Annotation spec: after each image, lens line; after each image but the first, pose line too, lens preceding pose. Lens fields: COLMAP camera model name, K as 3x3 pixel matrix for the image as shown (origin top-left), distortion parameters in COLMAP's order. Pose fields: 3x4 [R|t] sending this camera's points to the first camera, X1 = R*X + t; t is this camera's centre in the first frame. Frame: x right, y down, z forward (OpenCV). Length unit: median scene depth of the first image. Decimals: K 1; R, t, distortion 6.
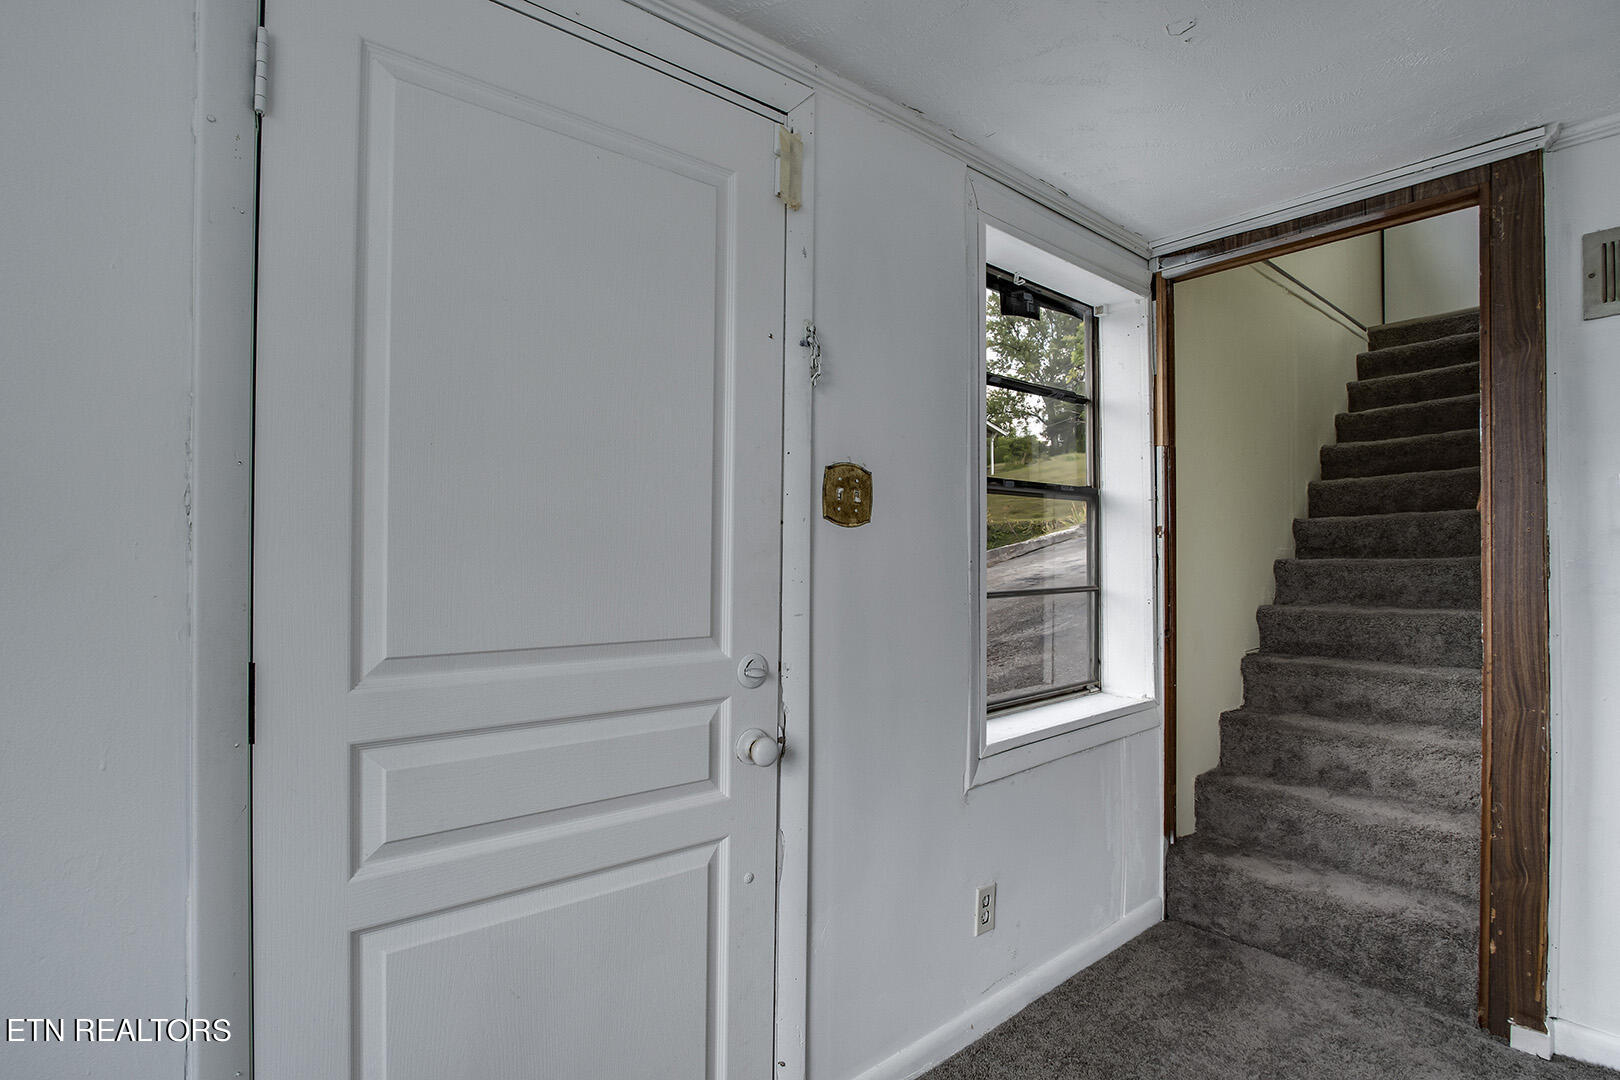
lens RADIAL K [[753.3, 0, 809.5], [0, 753.3, 550.7], [0, 0, 1]] dist [-0.025482, 0.003646]
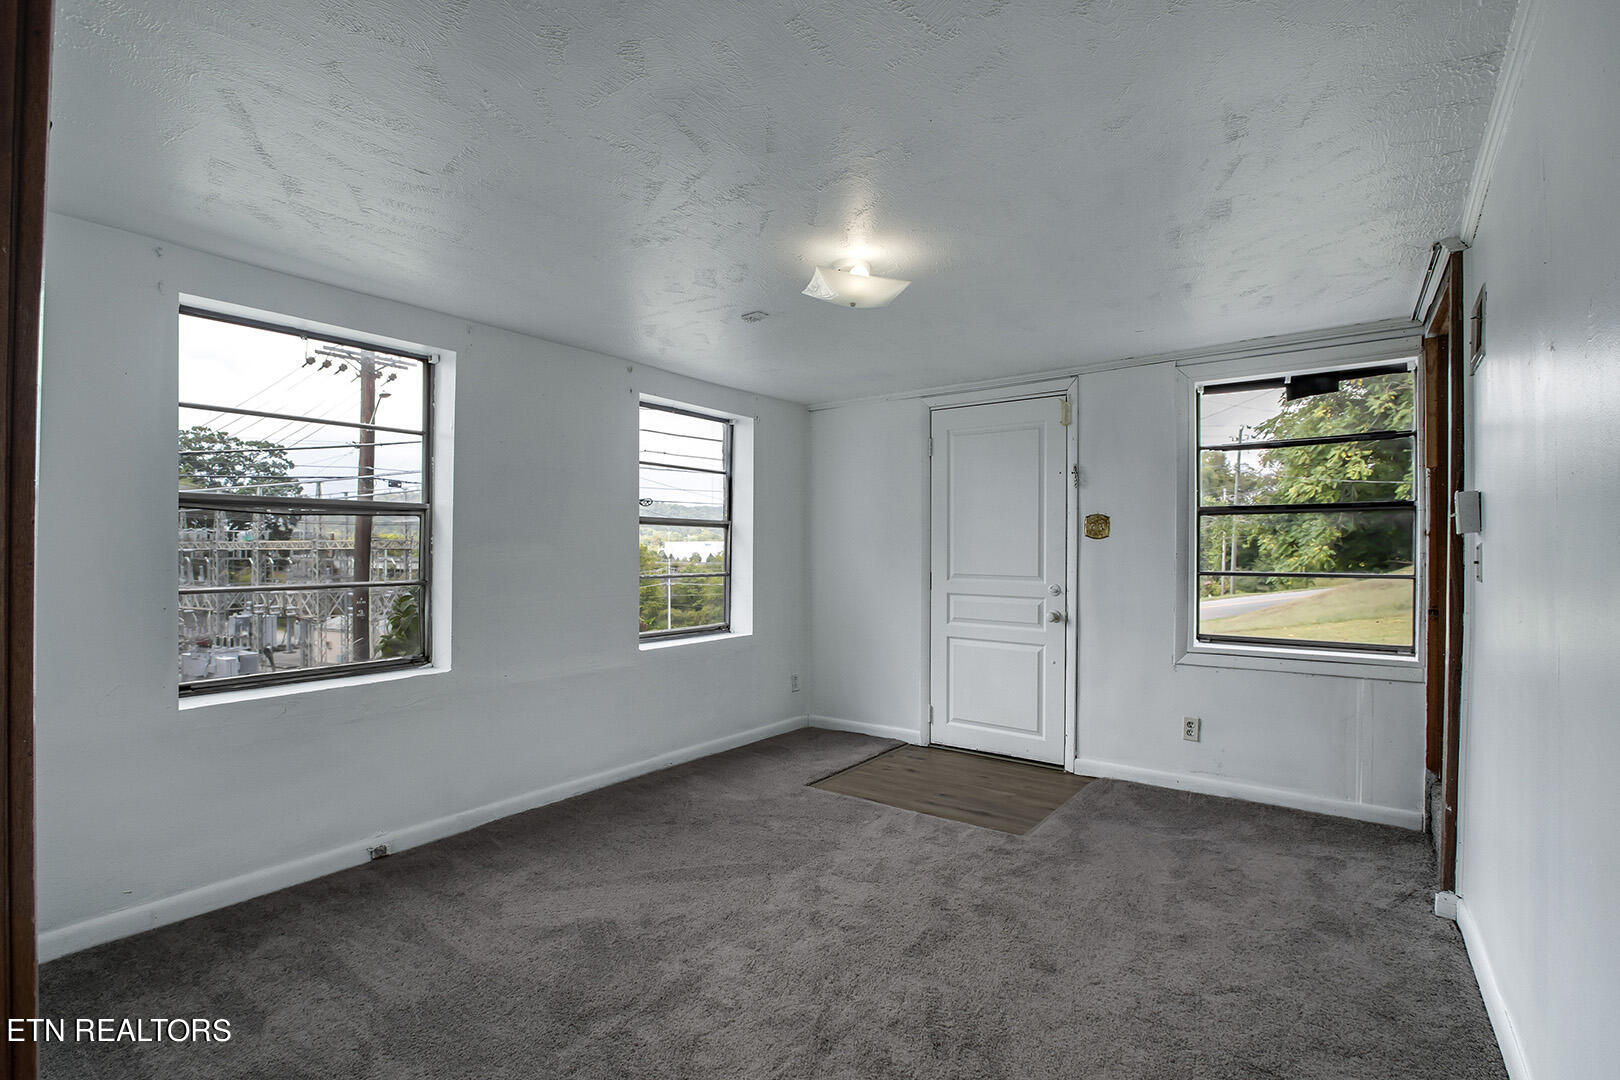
lens RADIAL K [[753.3, 0, 807.8], [0, 753.3, 548.0], [0, 0, 1]] dist [-0.025482, 0.003646]
pose [[0.229877, -0.000760, -0.973219, 1.918757], [-0.000308, 1.000000, -0.000854, 0.000571], [0.973220, 0.000496, 0.229877, -0.444798]]
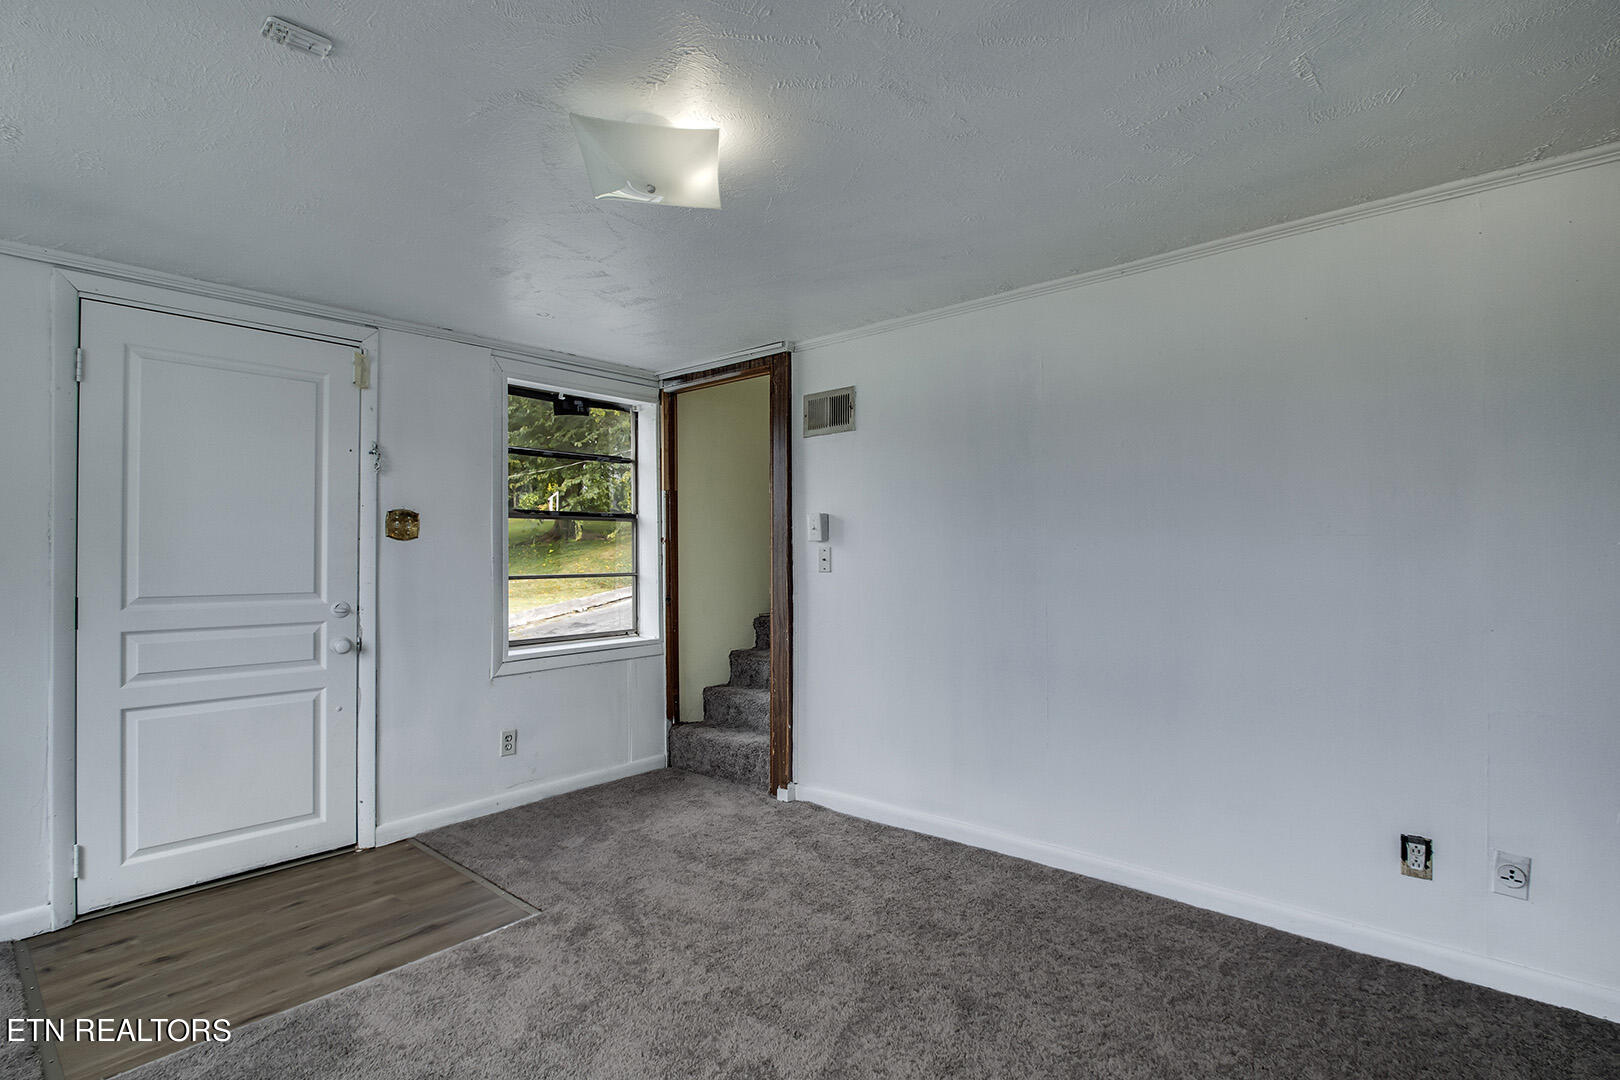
lens RADIAL K [[753.3, 0, 814.3], [0, 753.3, 549.8], [0, 0, 1]] dist [-0.025482, 0.003646]
pose [[0.986122, -0.003265, 0.165992, 0.678688], [0.003740, 0.999990, -0.002549, 0.001983], [-0.165982, 0.003135, 0.986124, -0.978751]]
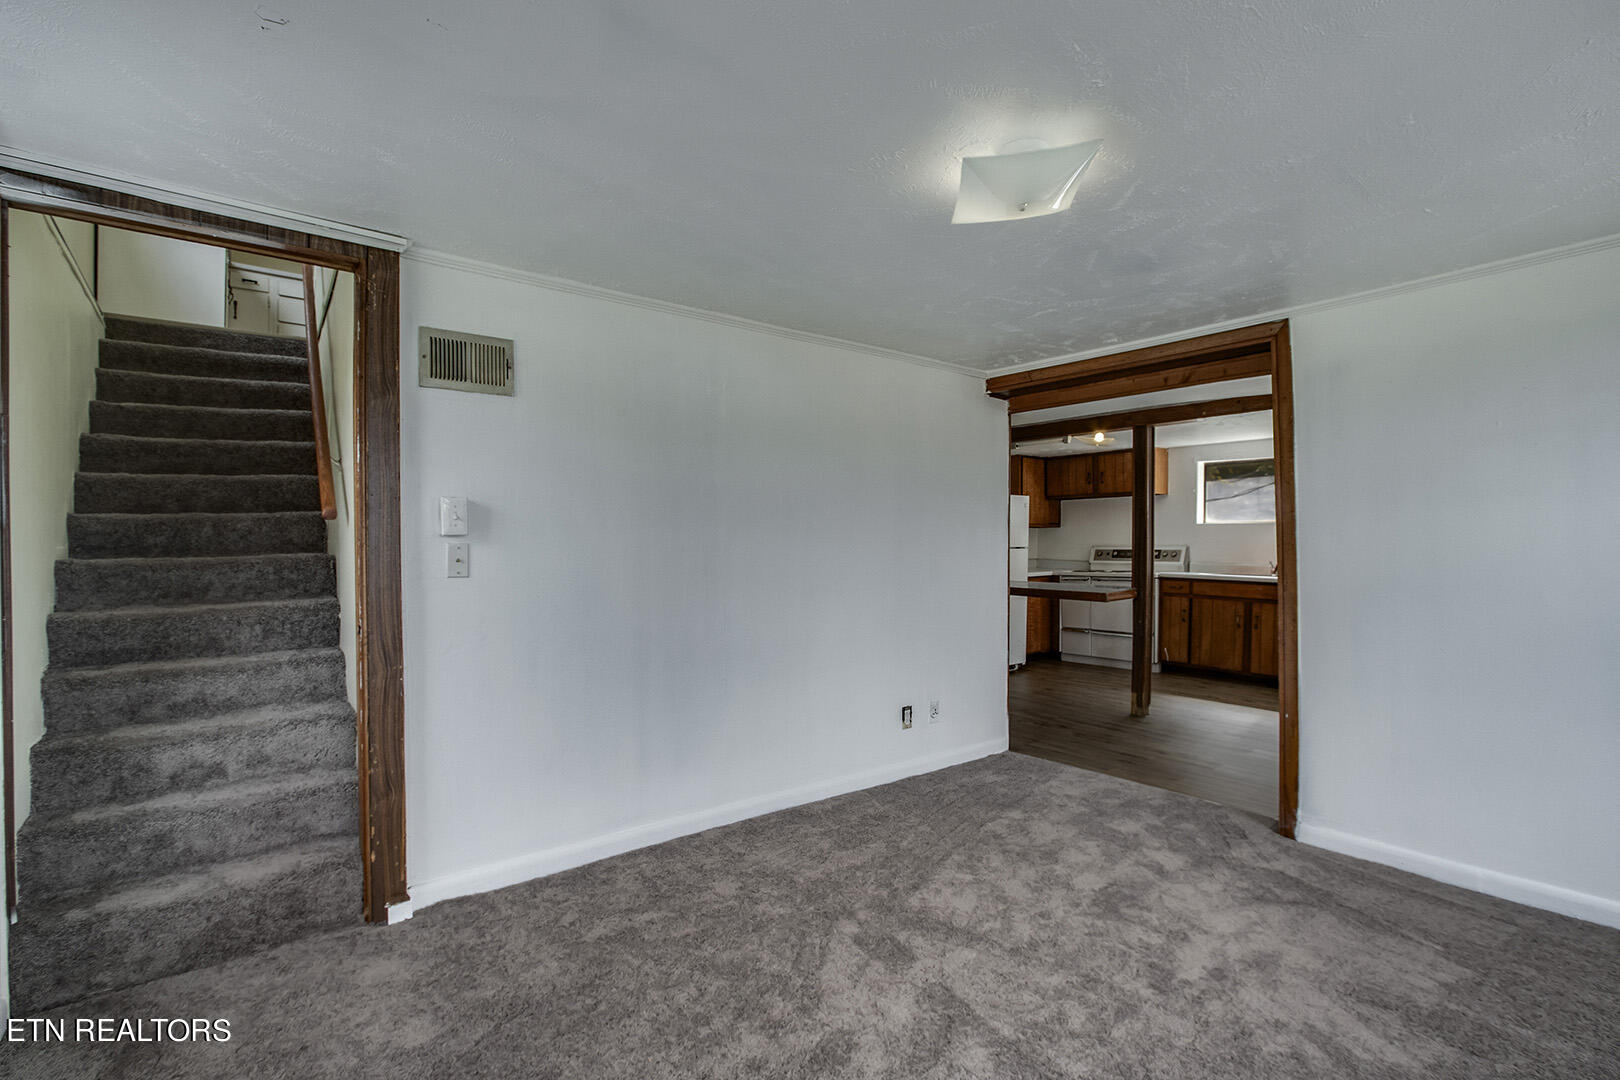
lens RADIAL K [[753.3, 0, 804.1], [0, 753.3, 550.0], [0, 0, 1]] dist [-0.025482, 0.003646]
pose [[0.034357, -0.000077, 0.999410, -0.332608], [0.001781, 0.999998, 0.000016, 0.003354], [-0.999408, 0.001779, 0.034357, 0.190915]]
